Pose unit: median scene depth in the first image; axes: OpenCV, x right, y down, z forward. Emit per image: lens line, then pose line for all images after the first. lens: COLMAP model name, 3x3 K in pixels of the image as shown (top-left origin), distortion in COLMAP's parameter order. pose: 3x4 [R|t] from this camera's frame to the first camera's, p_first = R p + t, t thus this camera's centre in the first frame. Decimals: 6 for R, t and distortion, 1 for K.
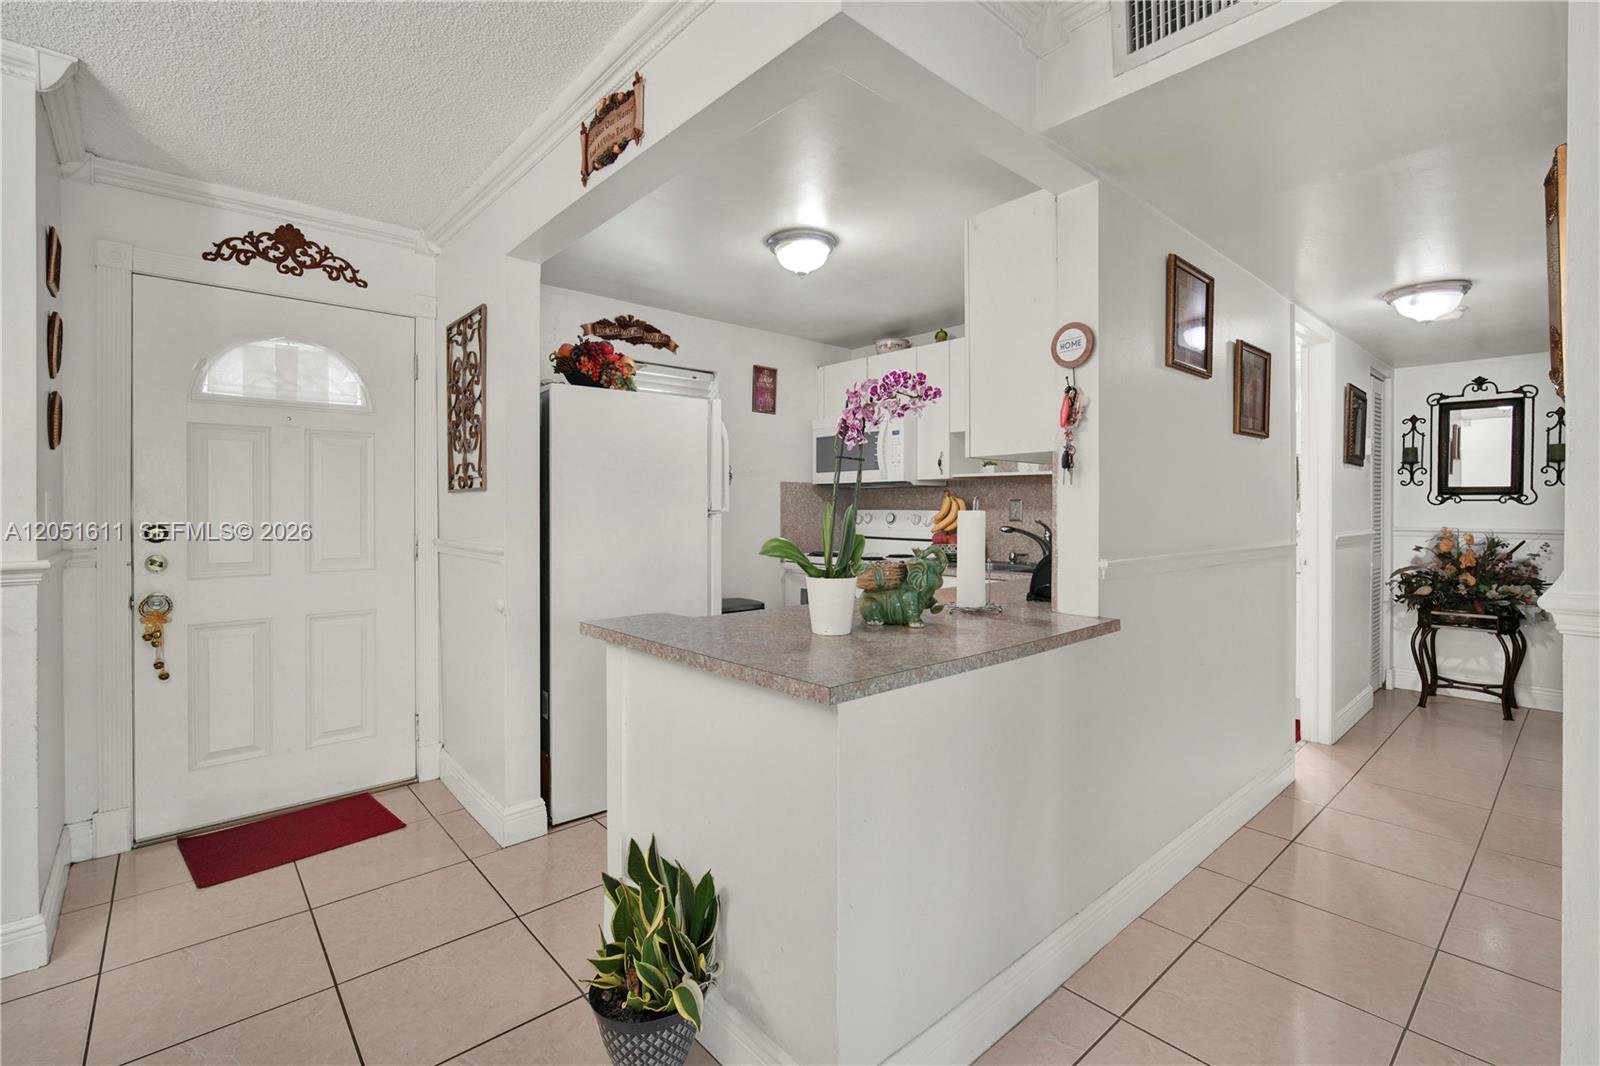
lens RADIAL K [[704.9, 0, 793.9], [0, 704.9, 506.4], [0, 0, 1]] dist [-0.012611, -0.000439]
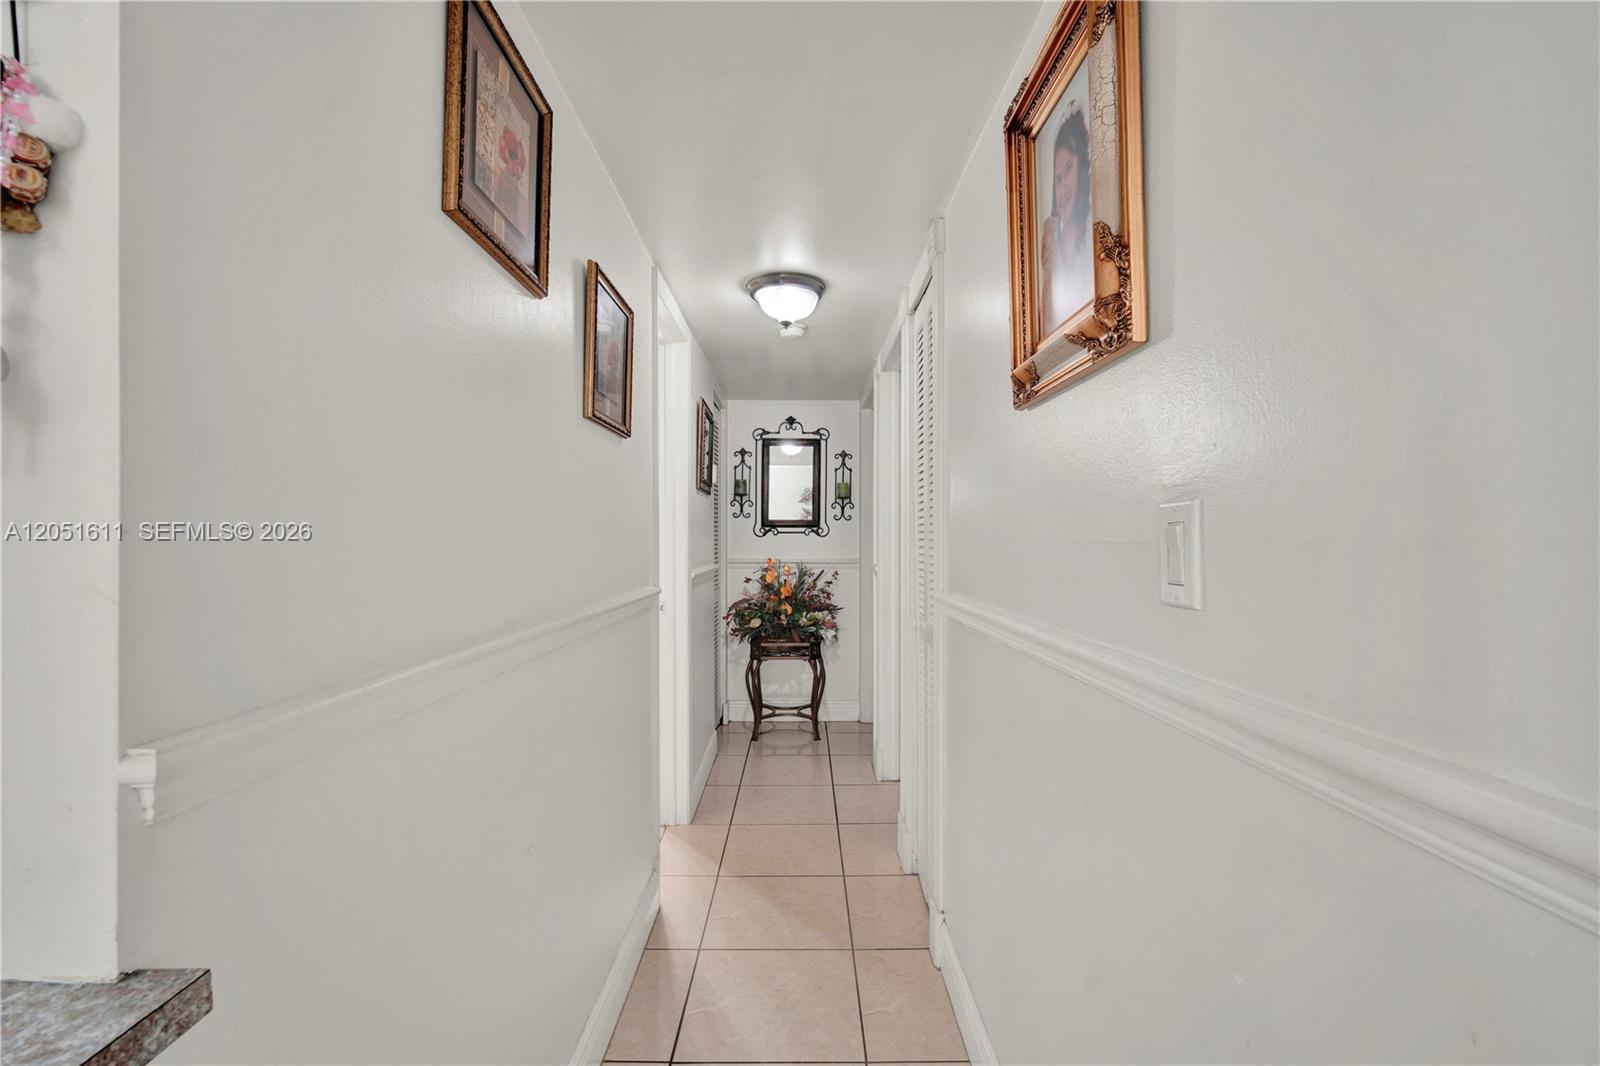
lens RADIAL K [[704.9, 0, 798.0], [0, 704.9, 540.8], [0, 0, 1]] dist [-0.012611, -0.000439]
pose [[0.655218, -0.004464, 0.755426, 0.191617], [0.001078, 0.999987, 0.004974, -0.001828], [-0.755439, -0.002445, 0.655215, 0.306252]]
